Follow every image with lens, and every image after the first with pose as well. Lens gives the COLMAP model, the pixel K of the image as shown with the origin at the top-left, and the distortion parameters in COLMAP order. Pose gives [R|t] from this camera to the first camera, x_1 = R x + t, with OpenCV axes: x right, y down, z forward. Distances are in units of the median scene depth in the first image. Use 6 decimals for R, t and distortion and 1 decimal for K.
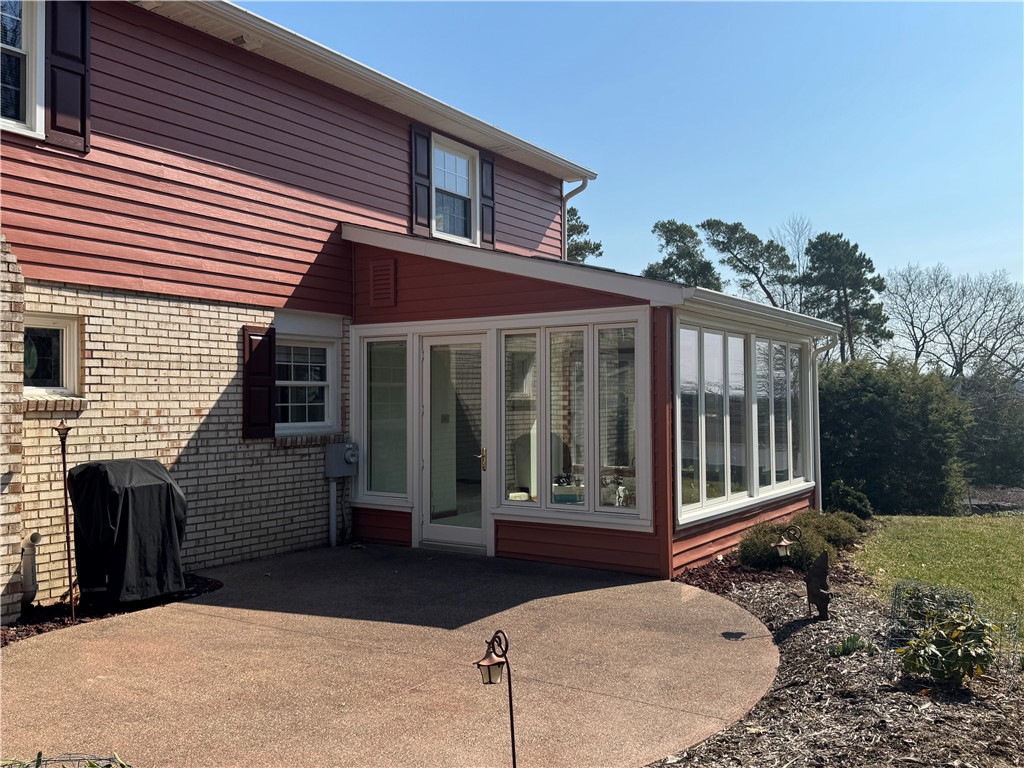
lens RADIAL K [[905.7, 0, 512.0], [0, 905.7, 384.0], [0, 0, 1]] dist [0.063939, -0.007263]
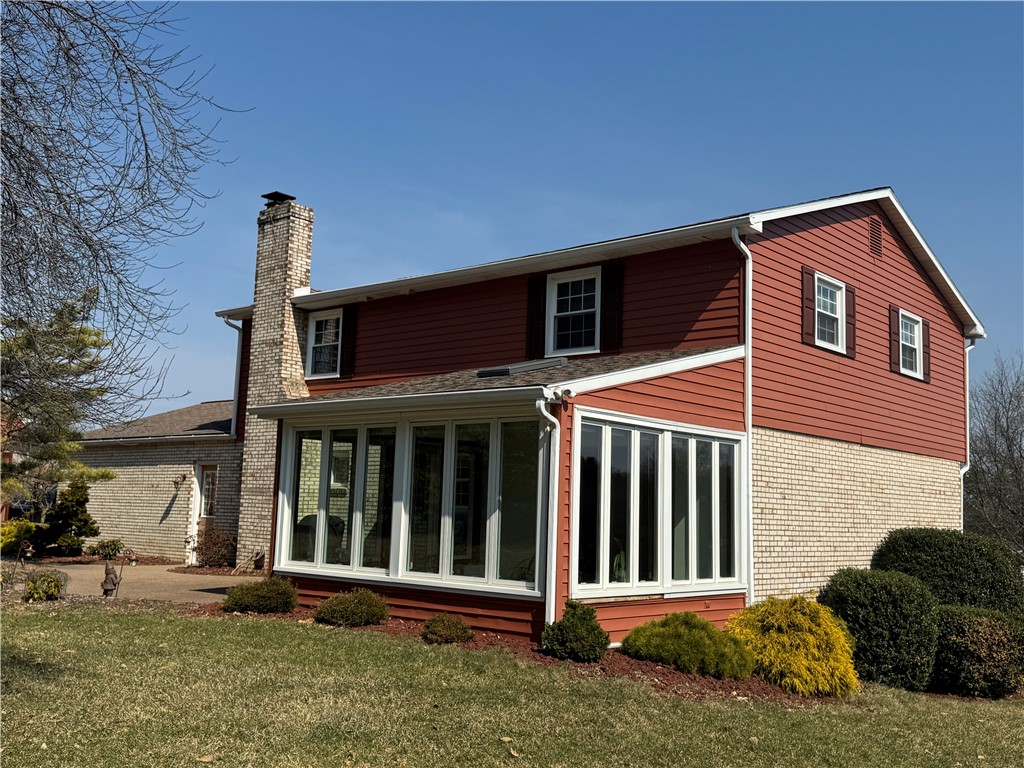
lens RADIAL K [[1003.6, 0, 512.0], [0, 1003.6, 384.0], [0, 0, 1]] dist [0.122624, 0.000054]
pose [[-0.143773, -0.126879, -0.981443, 1.501704], [-0.014864, 0.991912, -0.126055, 0.052749], [0.989499, -0.003535, -0.144496, 1.389729]]
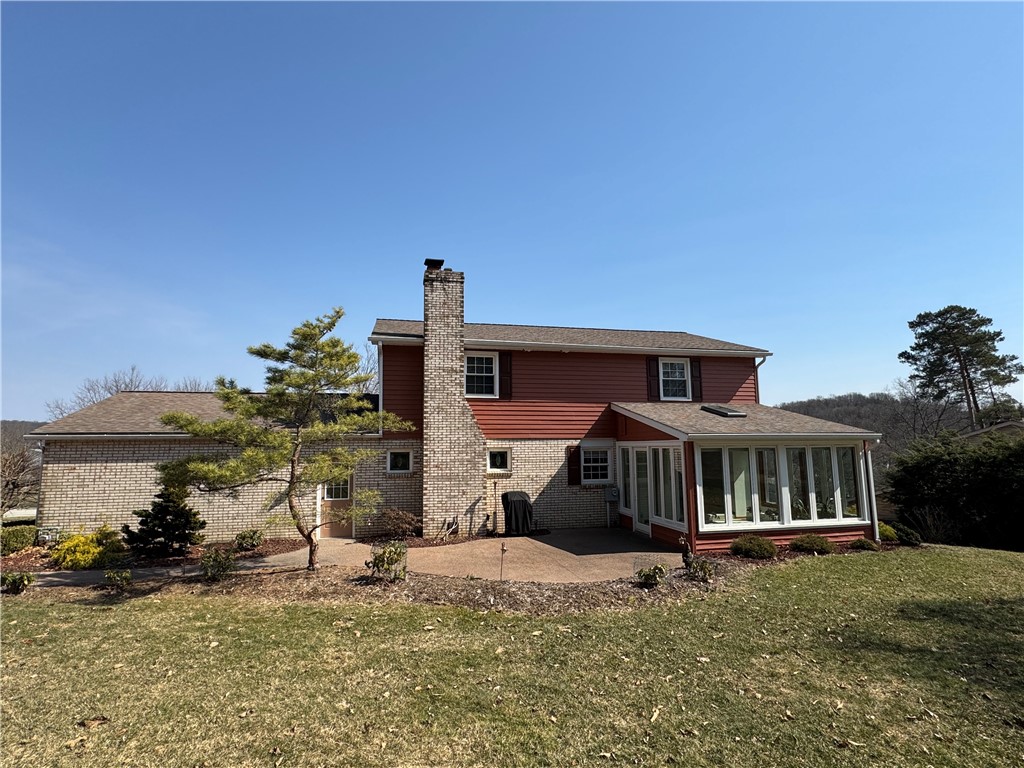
lens RADIAL K [[528.4, 0, 512.0], [0, 528.4, 384.0], [0, 0, 1]] dist [0.000106, 0.000022]
pose [[0.714071, -0.083840, -0.695035, 0.726648], [0.019612, 0.994809, -0.099852, -0.089951], [0.699799, 0.057670, 0.712008, -0.316514]]
